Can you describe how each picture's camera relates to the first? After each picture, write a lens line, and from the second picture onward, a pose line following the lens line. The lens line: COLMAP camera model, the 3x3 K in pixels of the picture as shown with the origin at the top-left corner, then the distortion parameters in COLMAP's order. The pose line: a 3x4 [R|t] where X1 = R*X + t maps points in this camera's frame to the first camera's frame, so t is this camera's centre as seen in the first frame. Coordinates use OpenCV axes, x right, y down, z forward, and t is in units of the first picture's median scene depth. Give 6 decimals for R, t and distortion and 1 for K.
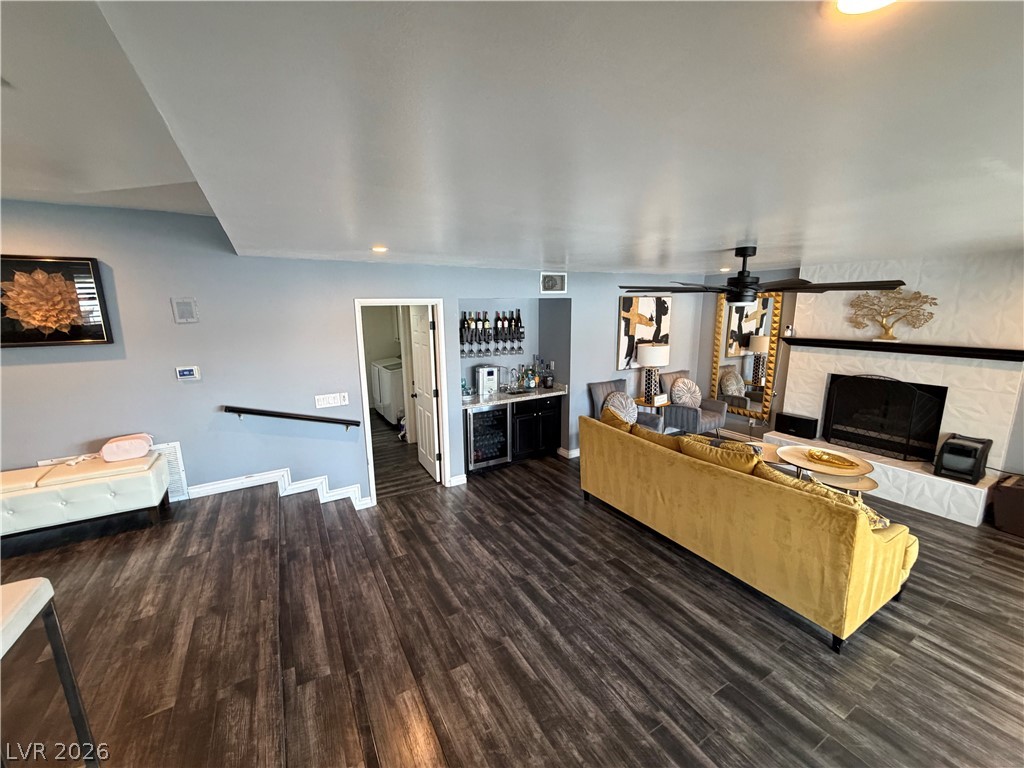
lens RADIAL K [[408.6, 0, 512.0], [0, 408.6, 384.0], [0, 0, 1]] dist [-0.000716, 0.000112]
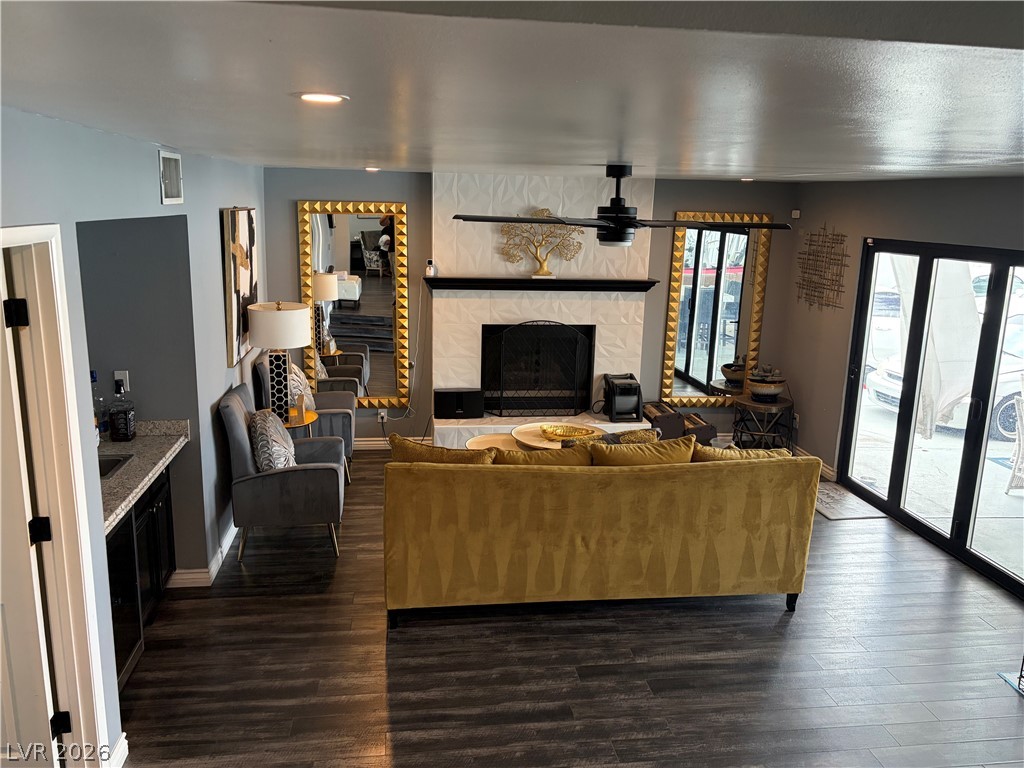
lens RADIAL K [[810.5, 0, 512.0], [0, 810.5, 384.0], [0, 0, 1]] dist [0.096128, -0.152139]
pose [[0.381245, -0.178350, 0.907107, -0.639790], [0.143606, 0.980729, 0.132470, -0.125885], [-0.913252, 0.079762, 0.399511, 0.452033]]
